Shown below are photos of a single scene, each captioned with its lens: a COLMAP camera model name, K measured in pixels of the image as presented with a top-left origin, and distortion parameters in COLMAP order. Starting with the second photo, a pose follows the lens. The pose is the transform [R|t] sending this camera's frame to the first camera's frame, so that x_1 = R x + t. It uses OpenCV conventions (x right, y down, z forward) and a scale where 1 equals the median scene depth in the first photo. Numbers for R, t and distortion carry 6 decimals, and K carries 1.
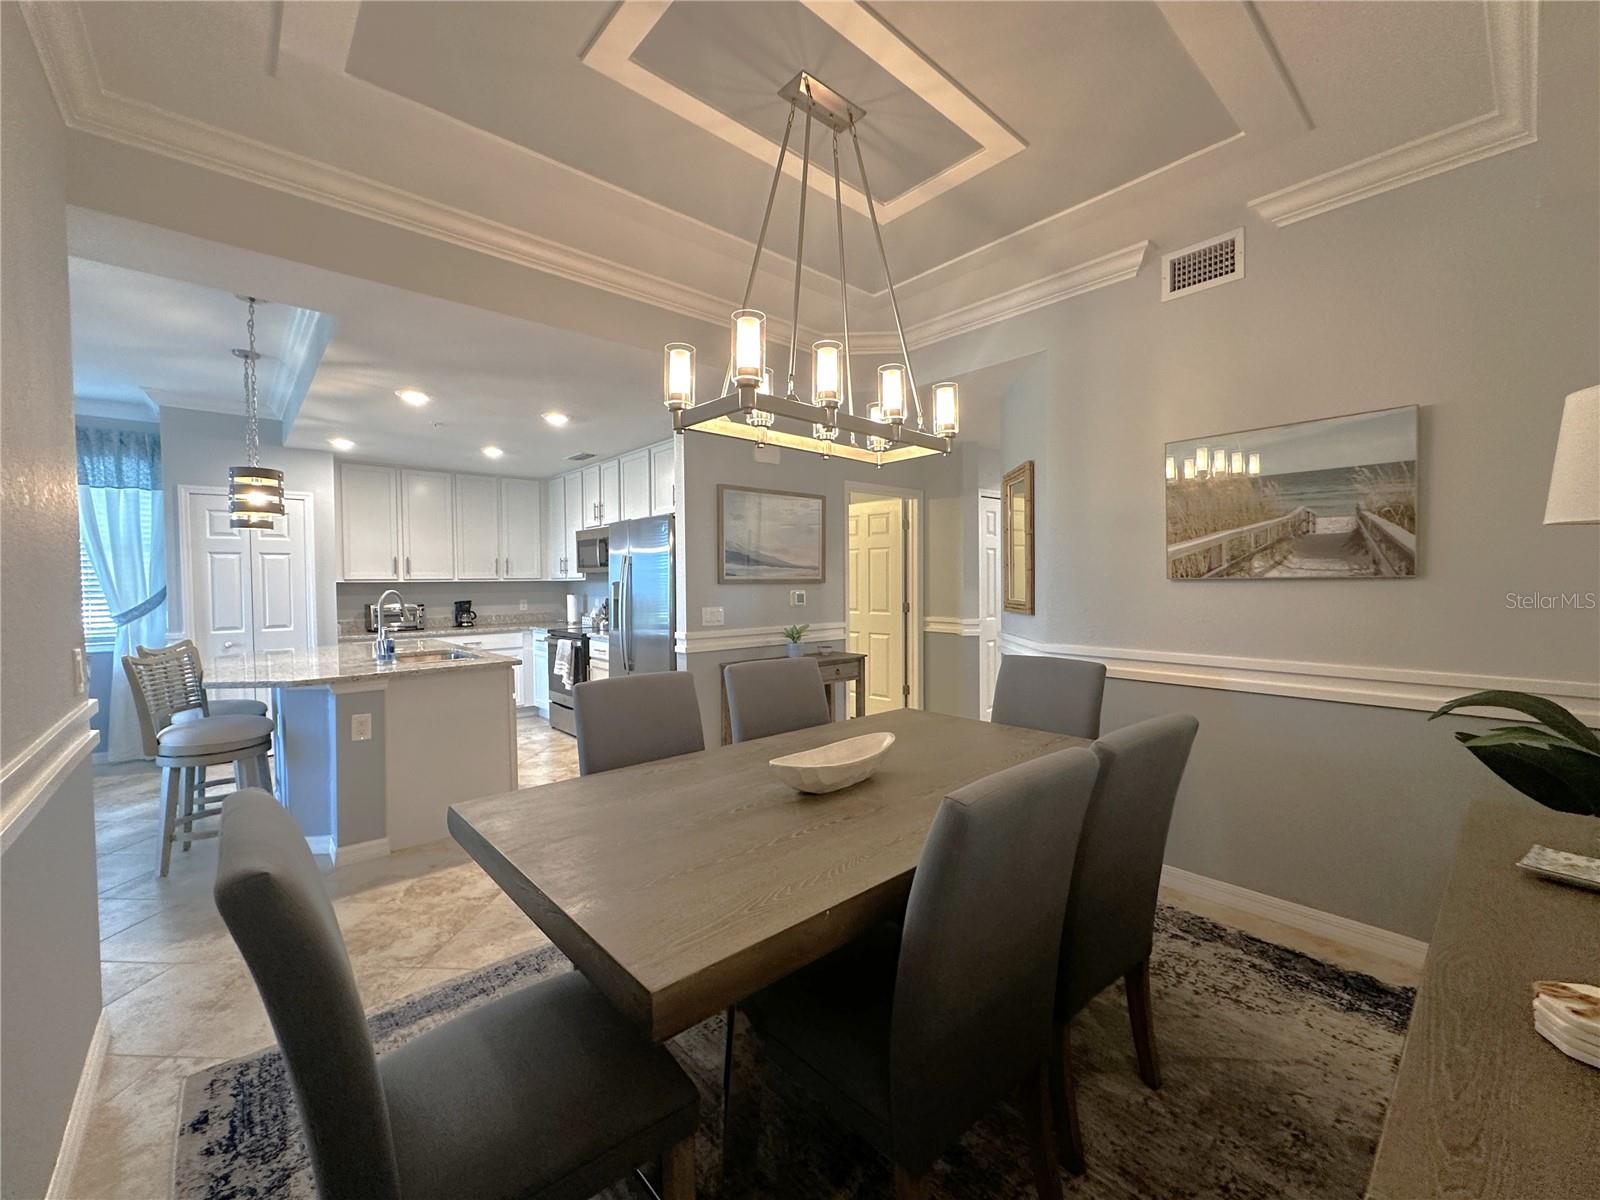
lens RADIAL K [[650.8, 0, 800.0], [0, 650.8, 600.0], [0, 0, 1]] dist [-0.001398, -0.000115]
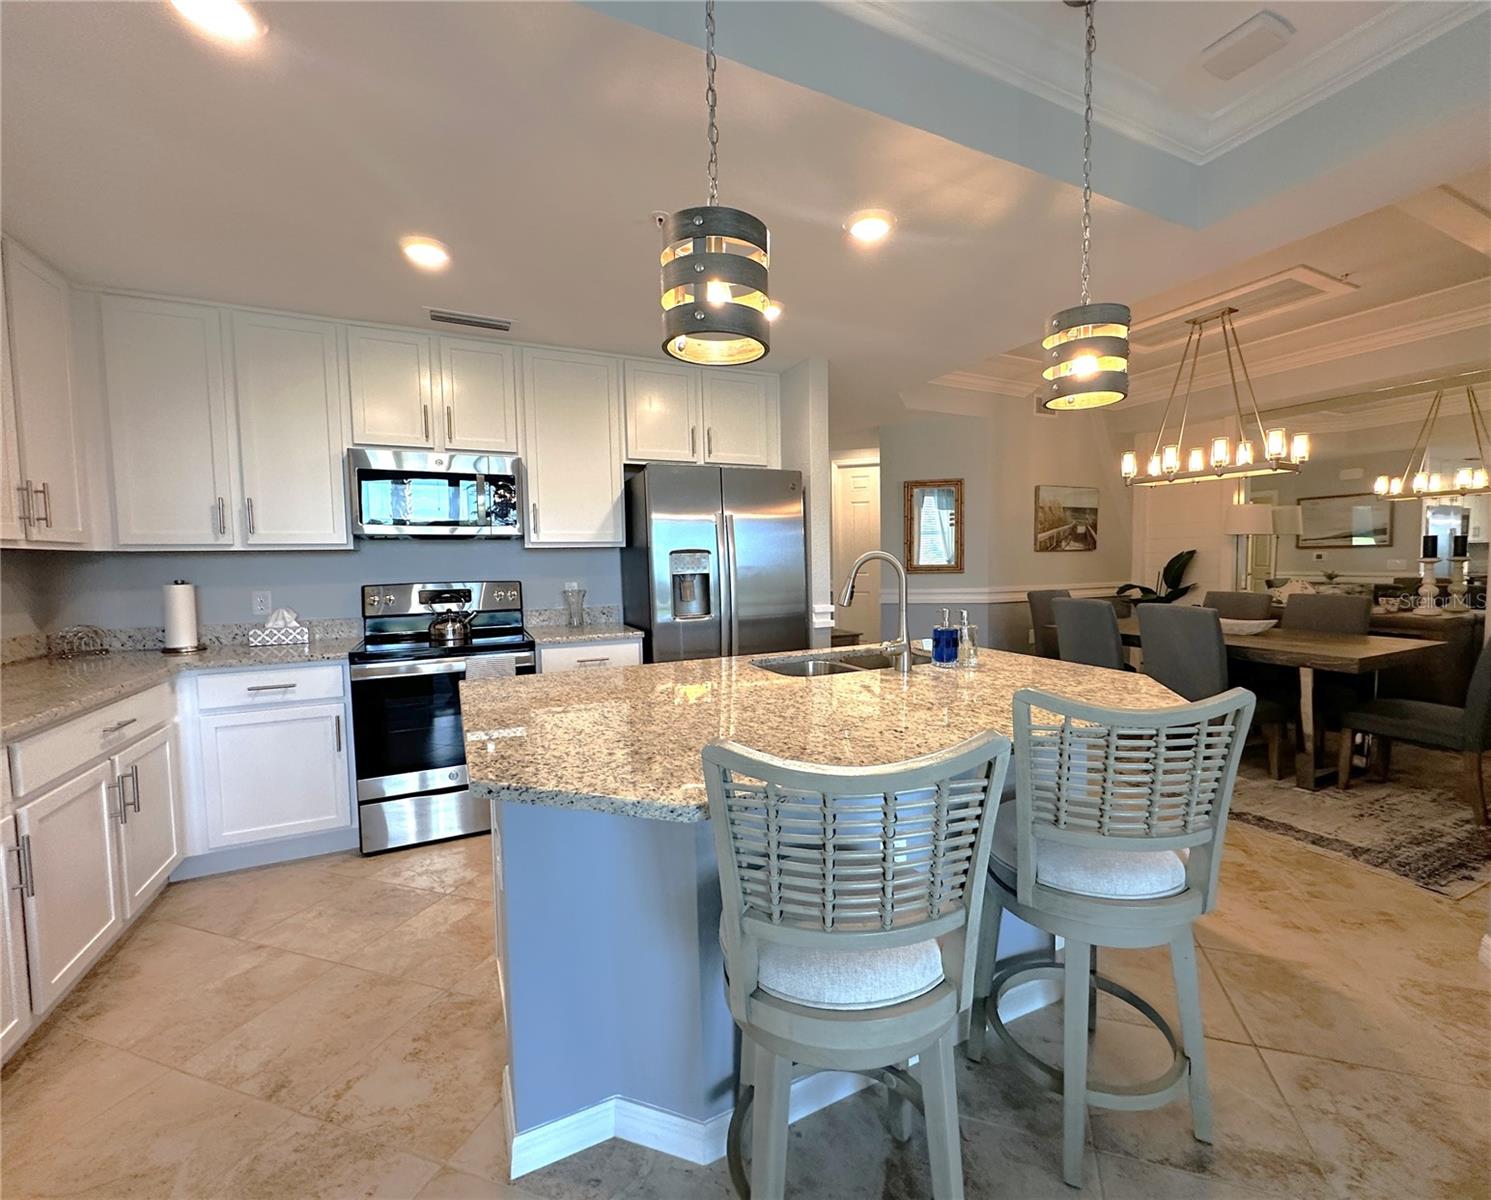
lens RADIAL K [[640.1, 0, 782.0], [0, 640.1, 598.2], [0, 0, 1]] dist [-0.000062, 0.000161]
pose [[0.248587, -0.055261, 0.967032, -1.770511], [0.039878, 0.998109, 0.046786, -0.009028], [-0.967788, 0.026933, 0.250321, 1.390804]]
